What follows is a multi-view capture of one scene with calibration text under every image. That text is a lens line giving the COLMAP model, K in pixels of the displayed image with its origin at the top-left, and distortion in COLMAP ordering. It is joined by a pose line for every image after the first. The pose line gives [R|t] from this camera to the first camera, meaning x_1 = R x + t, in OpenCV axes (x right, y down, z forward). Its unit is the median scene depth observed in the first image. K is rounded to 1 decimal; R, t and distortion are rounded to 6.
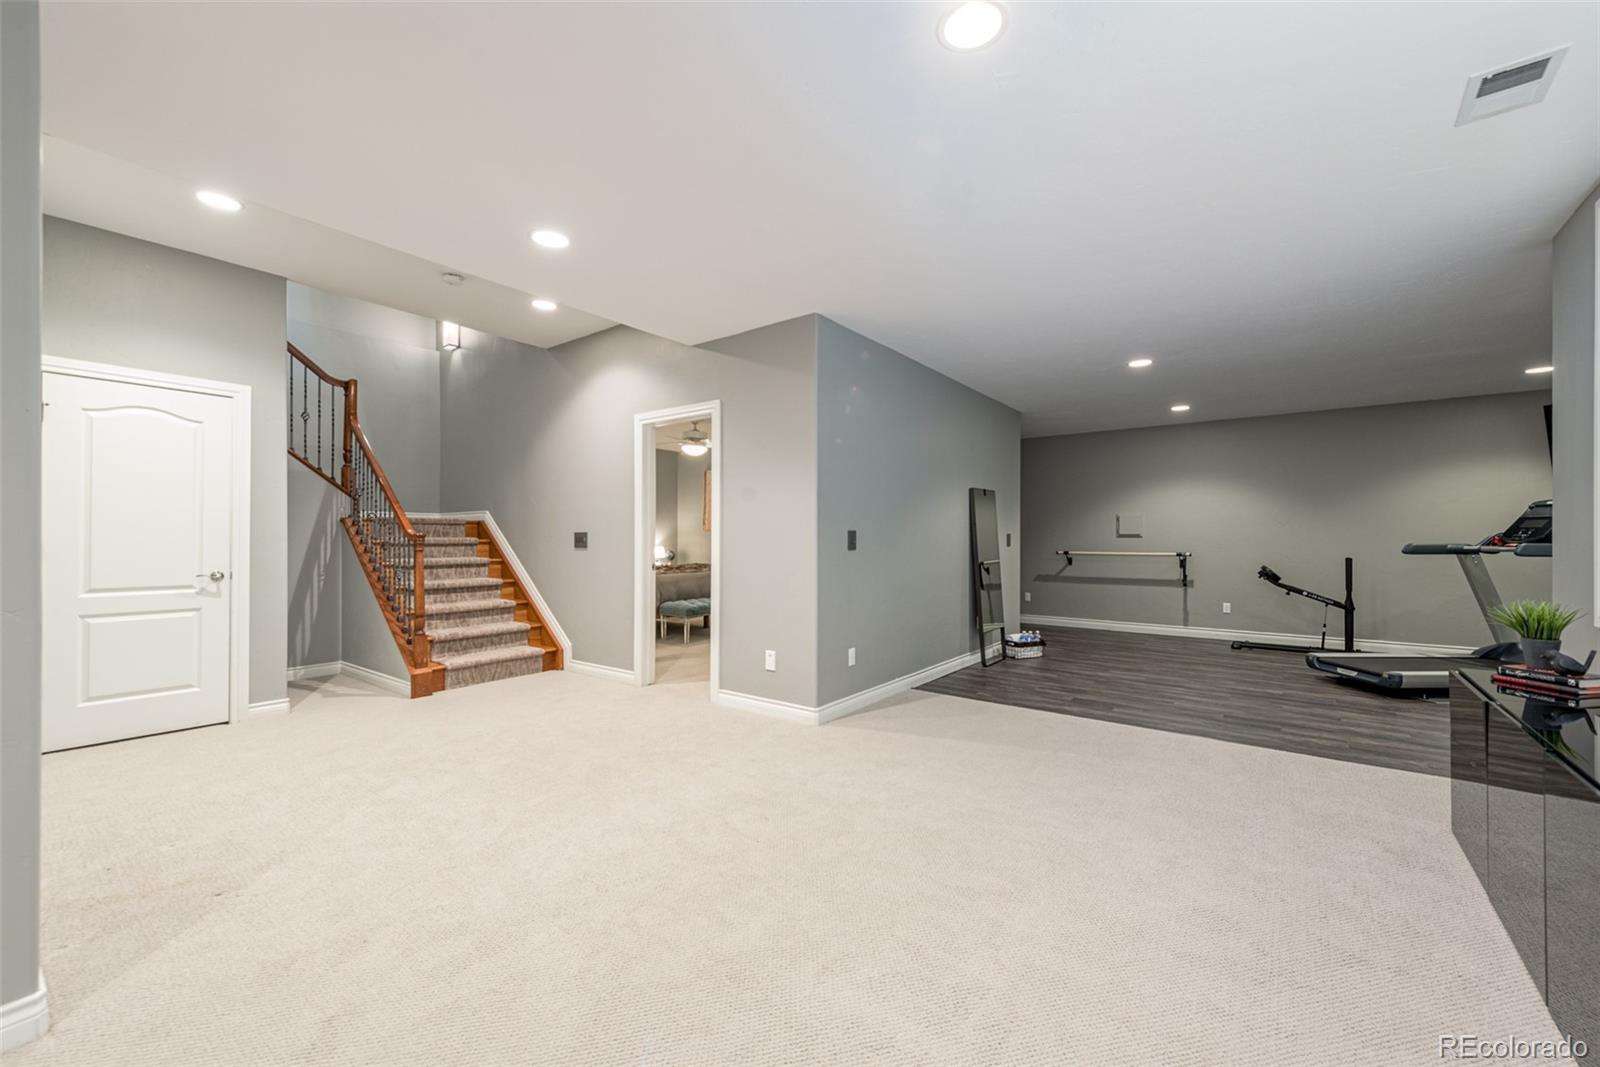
lens RADIAL K [[637.5, 0, 802.9], [0, 637.5, 533.8], [0, 0, 1]] dist [0.003341, 0.000082]
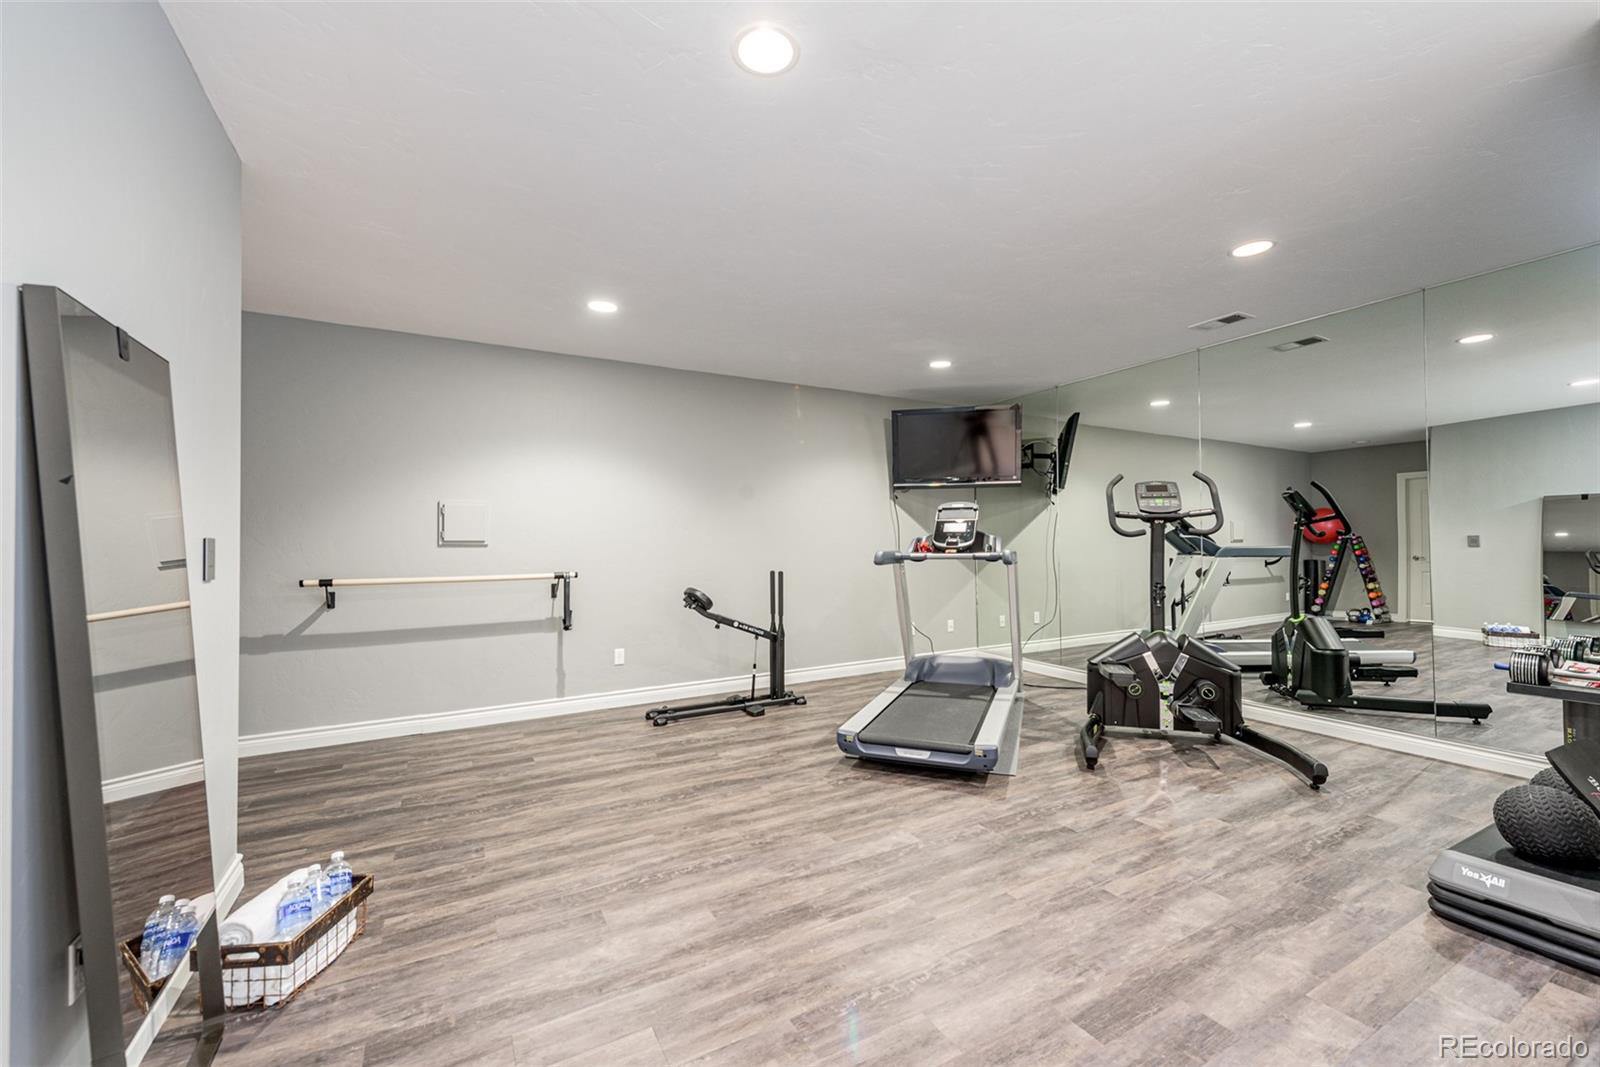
lens RADIAL K [[637.5, 0, 803.9], [0, 637.5, 540.0], [0, 0, 1]] dist [0.003341, 0.000082]
pose [[0.389374, -0.000504, 0.921079, 0.165660], [0.003101, 0.999995, -0.000763, 0.001767], [-0.921074, 0.003153, 0.389374, 0.644549]]
